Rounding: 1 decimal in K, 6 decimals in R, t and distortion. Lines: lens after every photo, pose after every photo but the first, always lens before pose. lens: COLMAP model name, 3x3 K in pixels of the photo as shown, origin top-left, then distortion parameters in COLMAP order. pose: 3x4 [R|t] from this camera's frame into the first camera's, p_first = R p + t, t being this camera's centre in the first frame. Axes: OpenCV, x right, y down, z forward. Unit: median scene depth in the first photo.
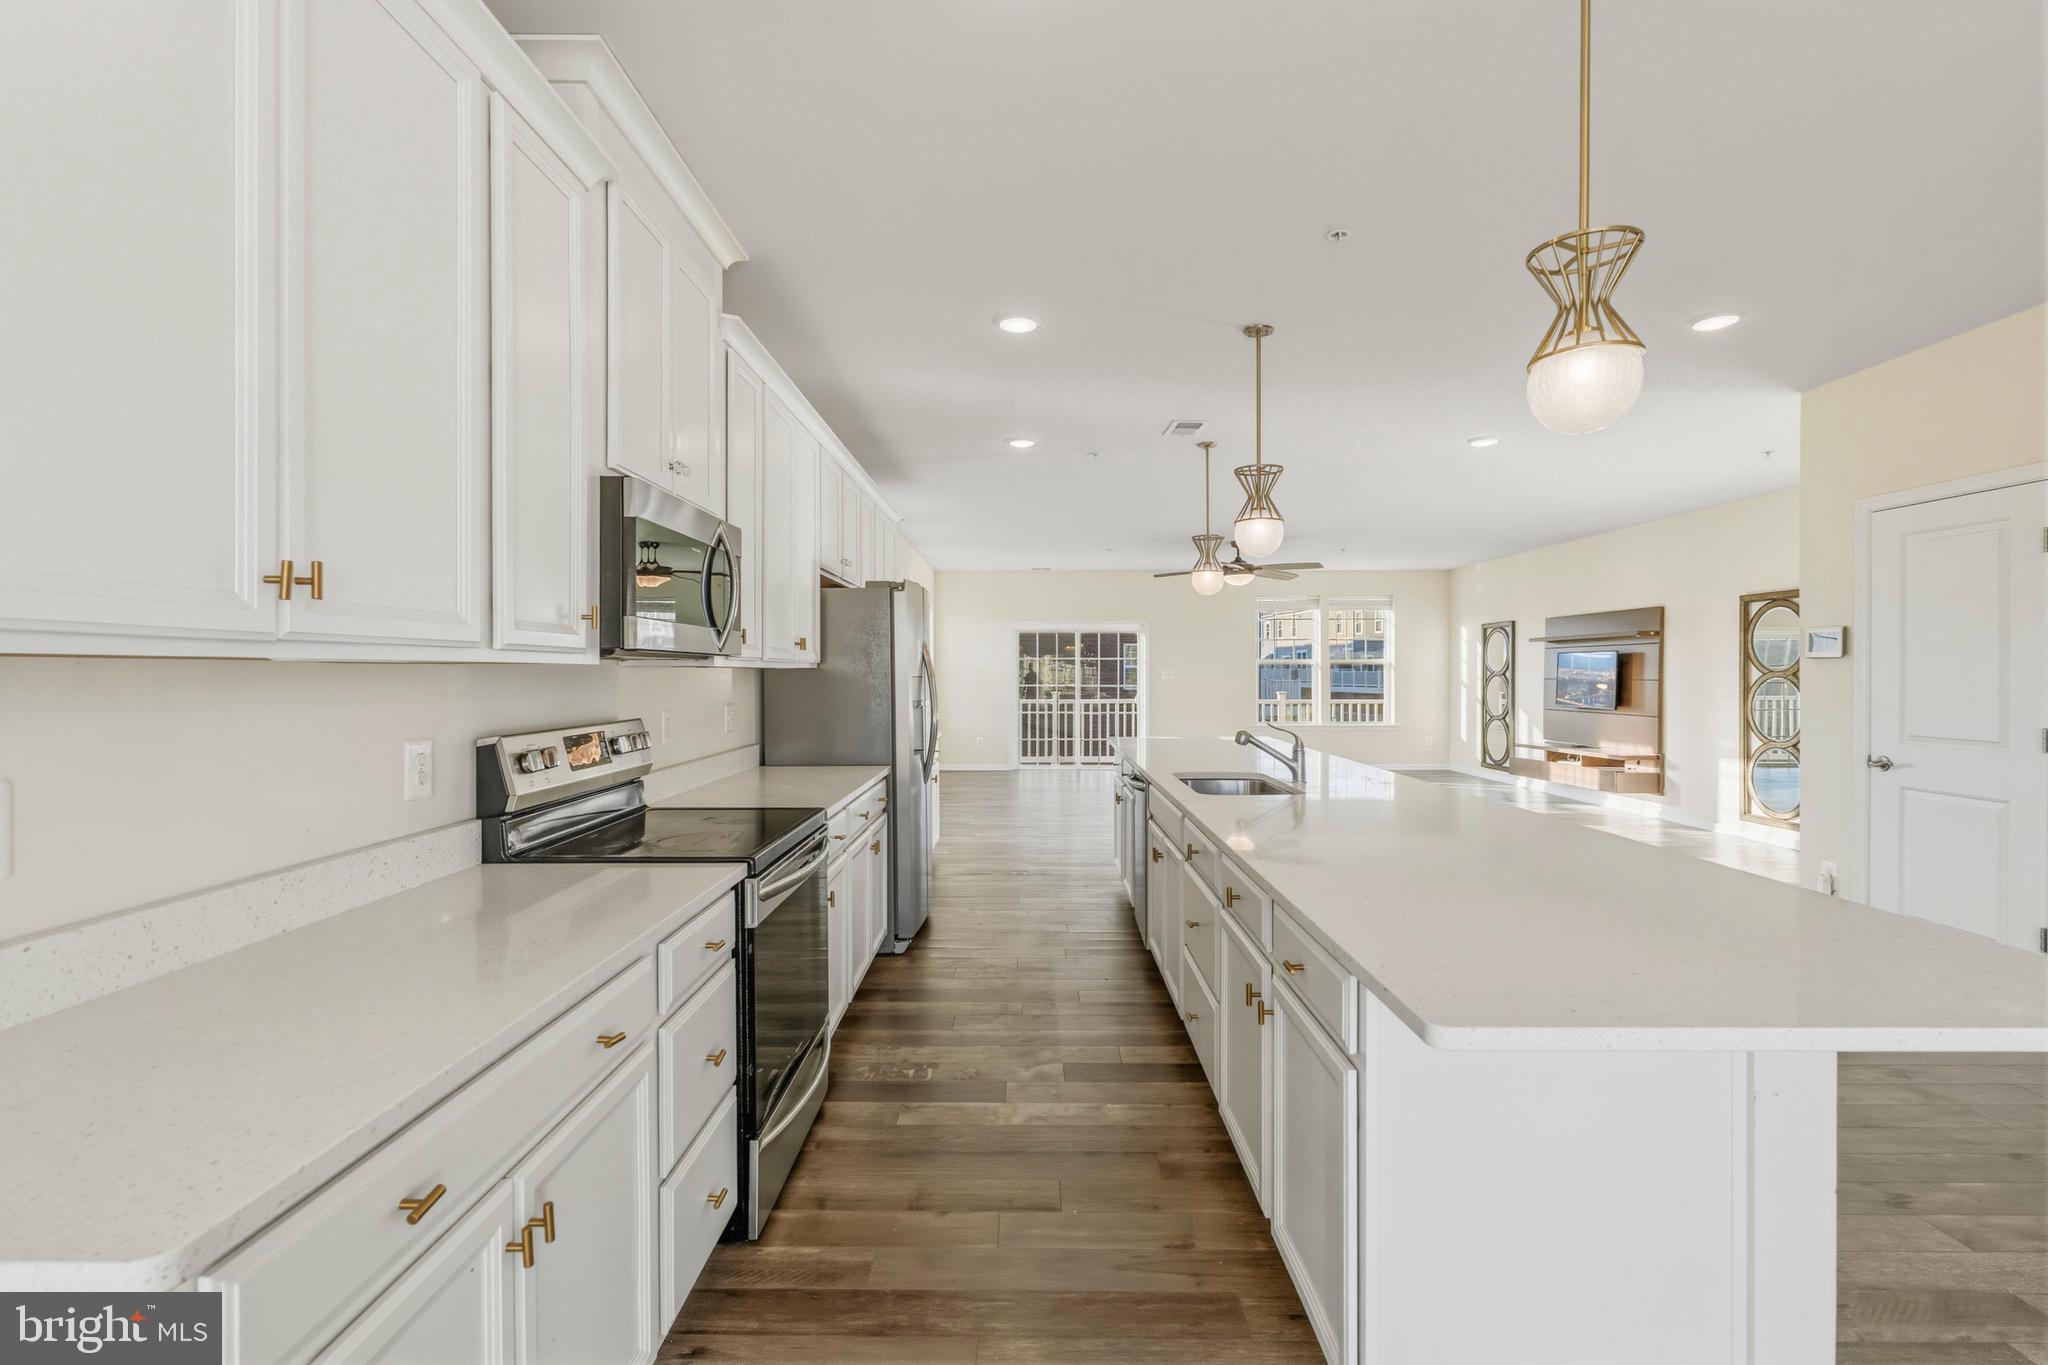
lens RADIAL K [[905.5, 0, 1021.9], [0, 905.5, 679.0], [0, 0, 1]] dist [-0.001078, 0.000211]
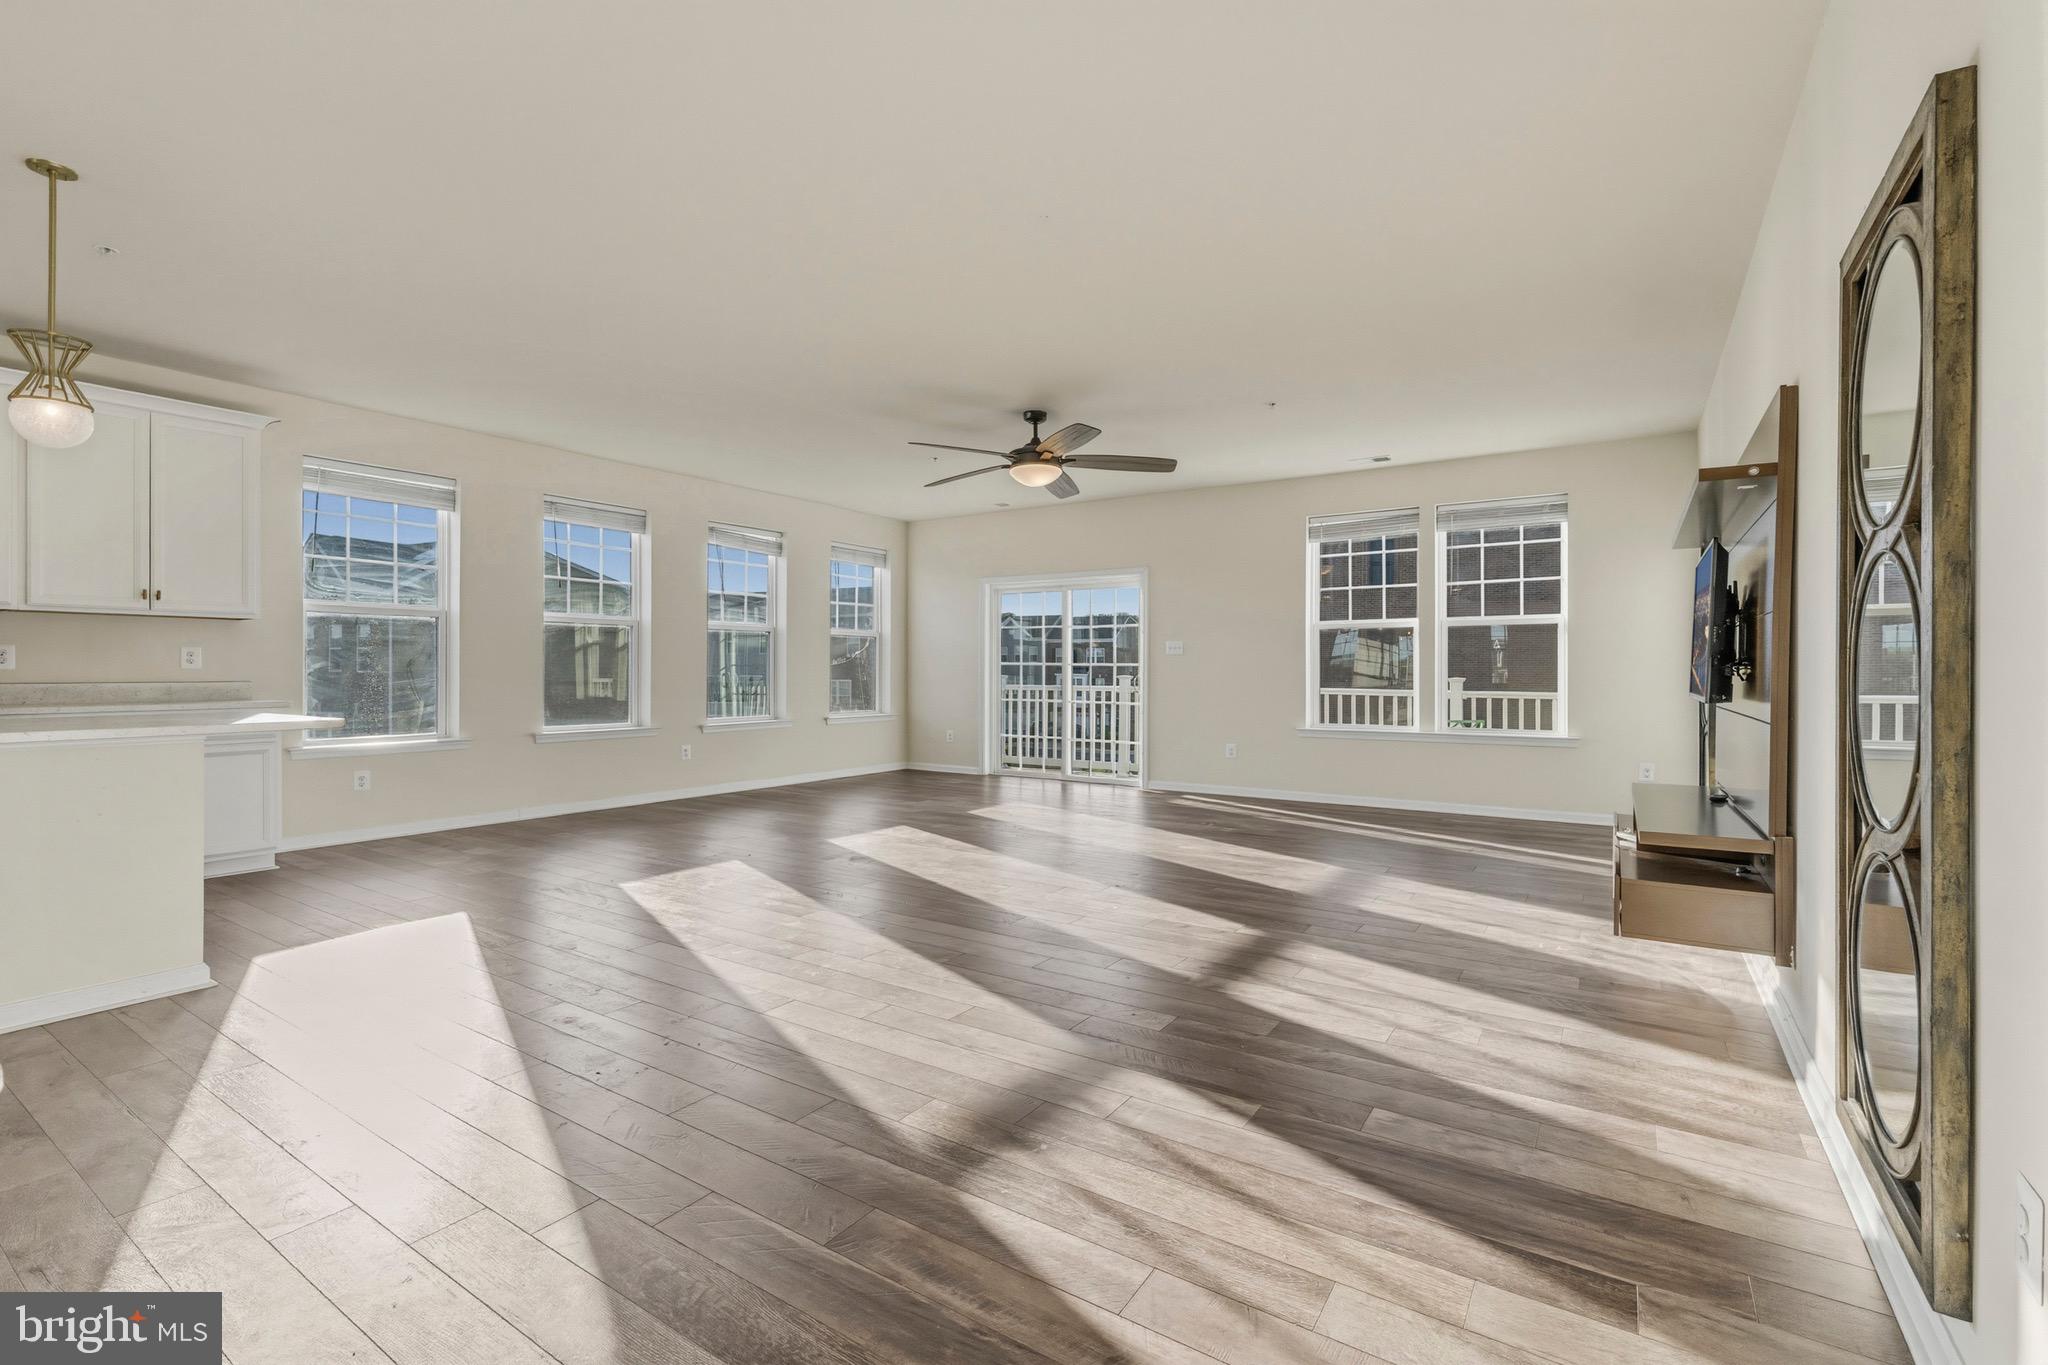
lens RADIAL K [[905.5, 0, 1021.9], [0, 905.5, 679.0], [0, 0, 1]] dist [-0.001078, 0.000211]
pose [[0.837049, 0.008703, -0.547059, 0.606580], [-0.004718, 0.999951, 0.008688, 0.017863], [0.547108, -0.004691, 0.837049, 0.538111]]
